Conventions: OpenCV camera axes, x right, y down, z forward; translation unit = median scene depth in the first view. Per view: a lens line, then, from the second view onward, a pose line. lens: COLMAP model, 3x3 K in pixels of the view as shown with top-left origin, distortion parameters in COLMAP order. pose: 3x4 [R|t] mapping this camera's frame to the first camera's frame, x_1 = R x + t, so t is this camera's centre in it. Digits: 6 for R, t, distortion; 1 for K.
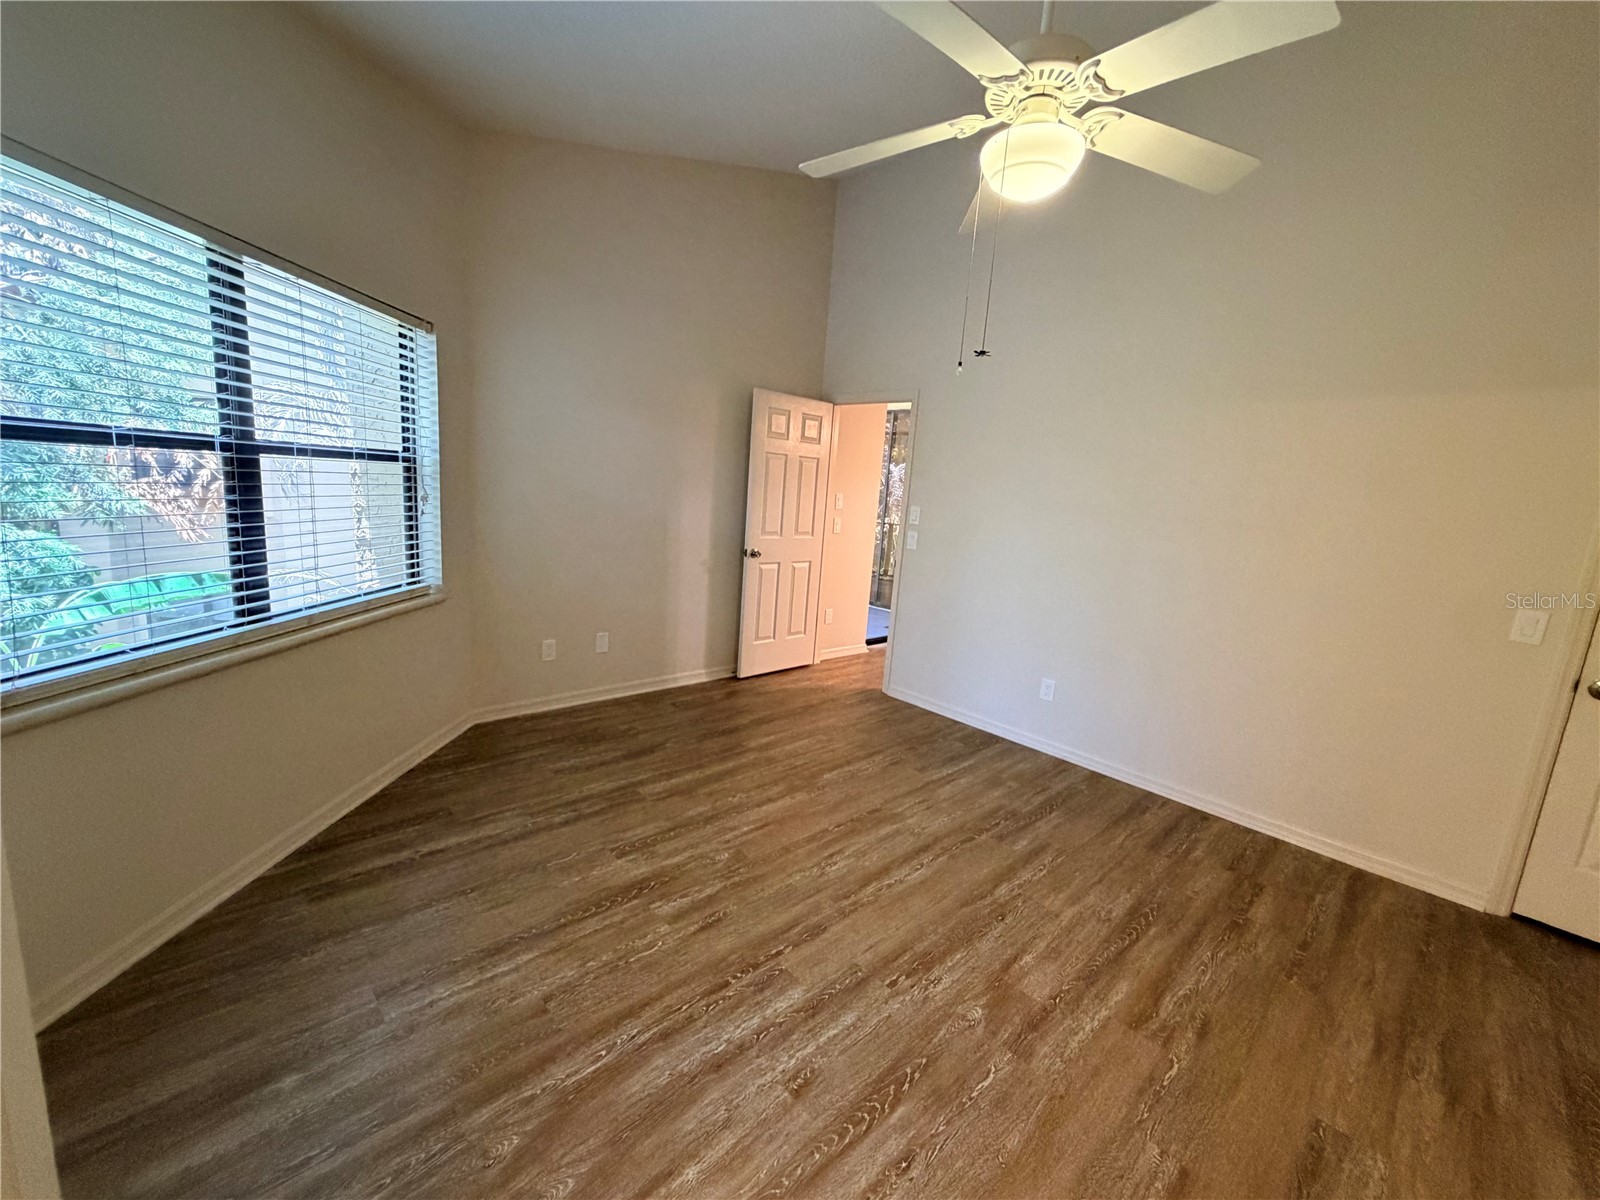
lens RADIAL K [[645.7, 0, 802.4], [0, 645.7, 601.6], [0, 0, 1]] dist [-0.002256, -0.000219]
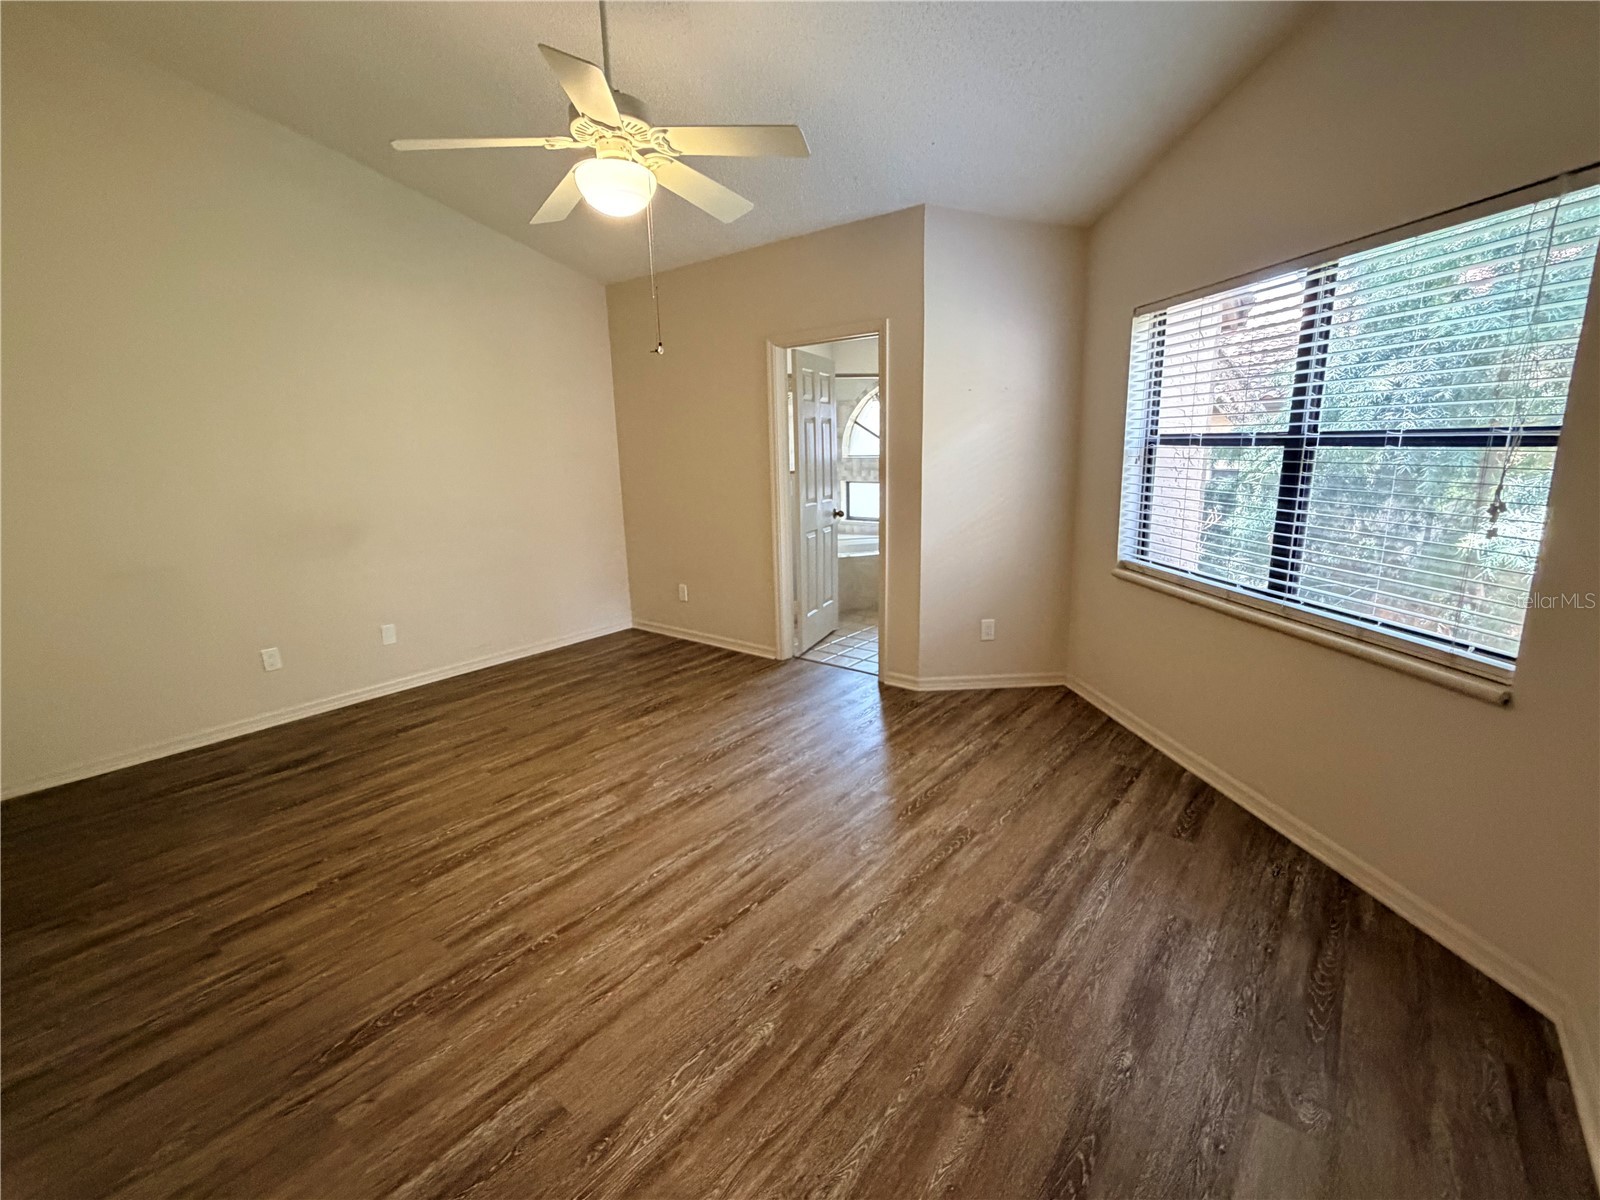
lens RADIAL K [[700.8, 0, 803.2], [0, 700.8, 598.7], [0, 0, 1]] dist [-0.001417, -0.000136]
pose [[-0.989683, -0.010357, -0.142900, 0.123175], [-0.063871, 0.924686, 0.375335, -0.335179], [0.128251, 0.380590, -0.915807, 1.820972]]
